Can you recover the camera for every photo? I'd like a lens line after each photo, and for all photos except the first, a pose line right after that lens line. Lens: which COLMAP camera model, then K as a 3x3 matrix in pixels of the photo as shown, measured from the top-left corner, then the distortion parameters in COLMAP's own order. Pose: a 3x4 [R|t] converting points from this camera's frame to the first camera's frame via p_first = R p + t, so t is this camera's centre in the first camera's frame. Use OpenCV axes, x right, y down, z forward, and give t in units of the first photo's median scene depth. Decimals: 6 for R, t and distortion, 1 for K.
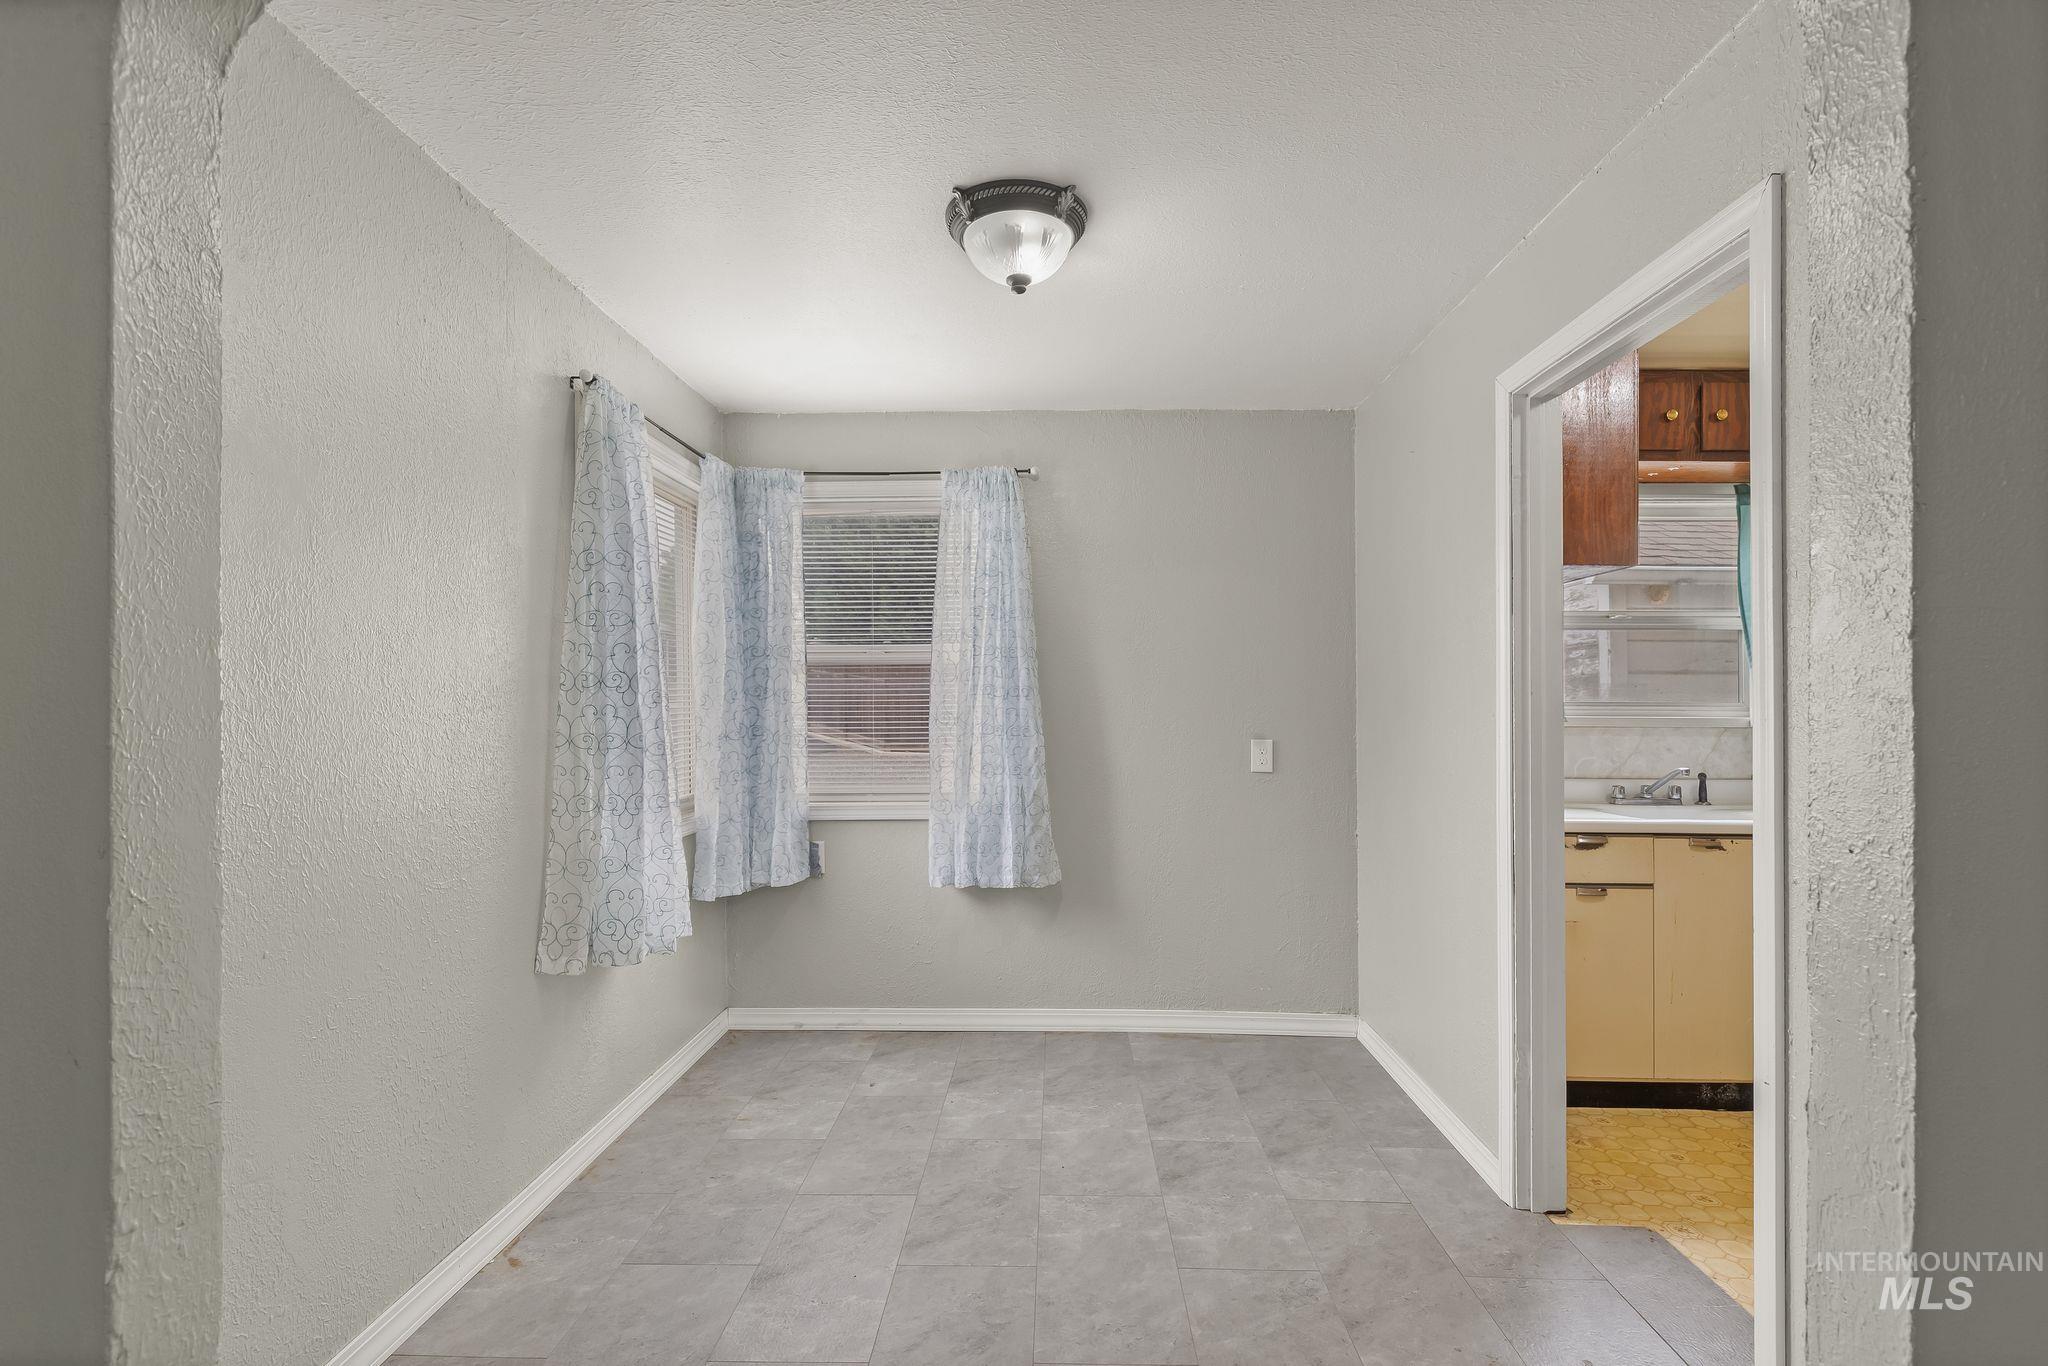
lens RADIAL K [[931.2, 0, 1029.9], [0, 931.2, 704.6], [0, 0, 1]] dist [-0.000107, 0.000020]
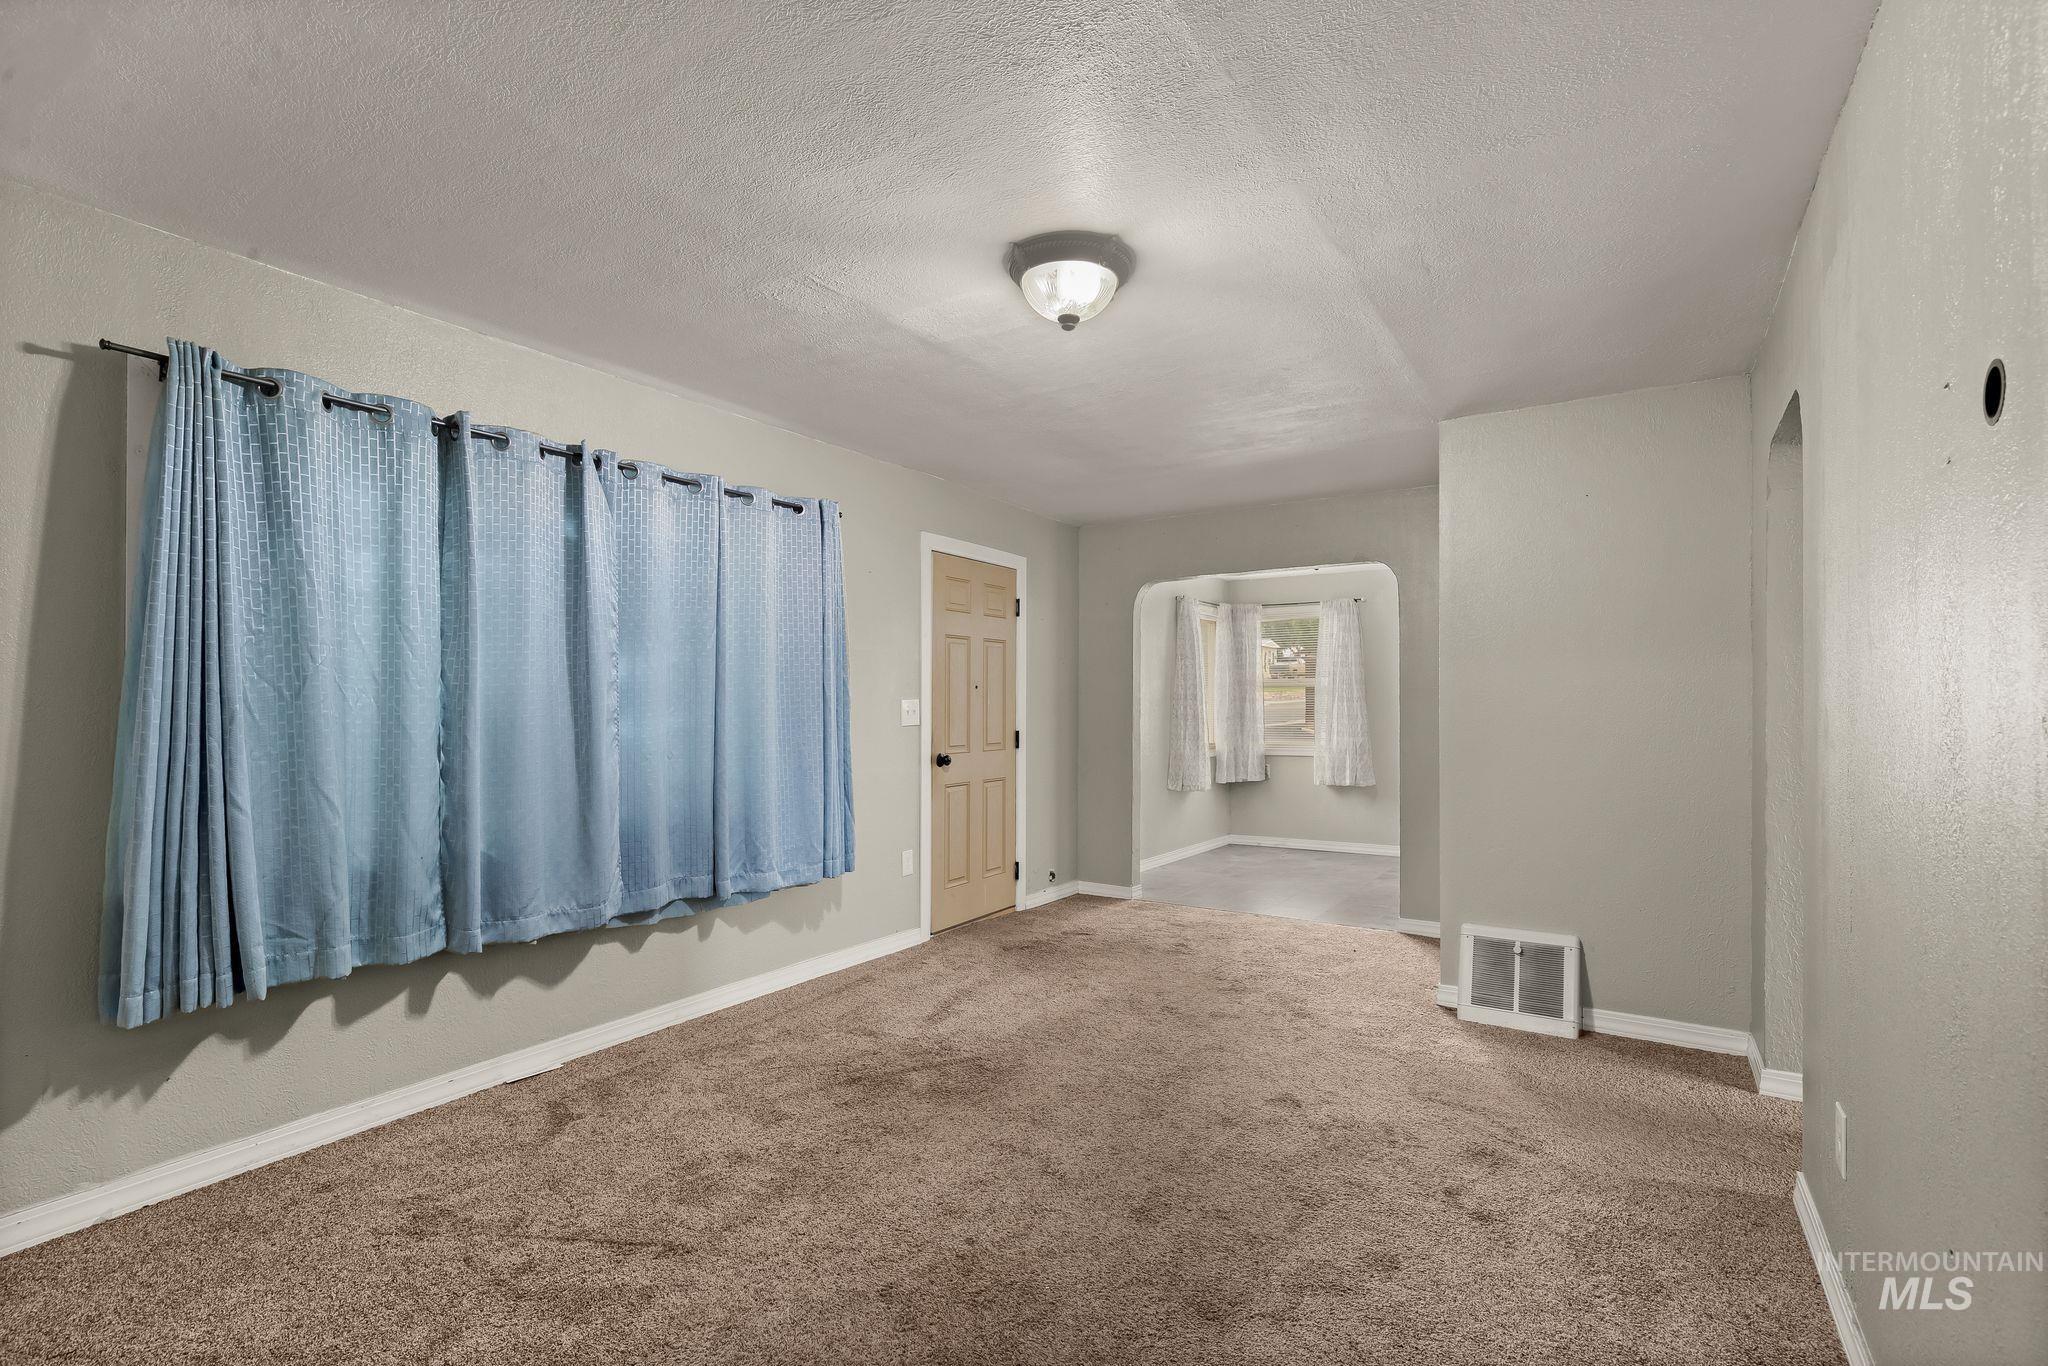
lens RADIAL K [[931.2, 0, 1029.9], [0, 931.2, 704.6], [0, 0, 1]] dist [-0.000107, 0.000020]
pose [[0.854524, 0.000141, -0.519413, 0.489376], [-0.000980, 0.999999, -0.001340, 0.003380], [0.519412, 0.001654, 0.854523, -1.332583]]
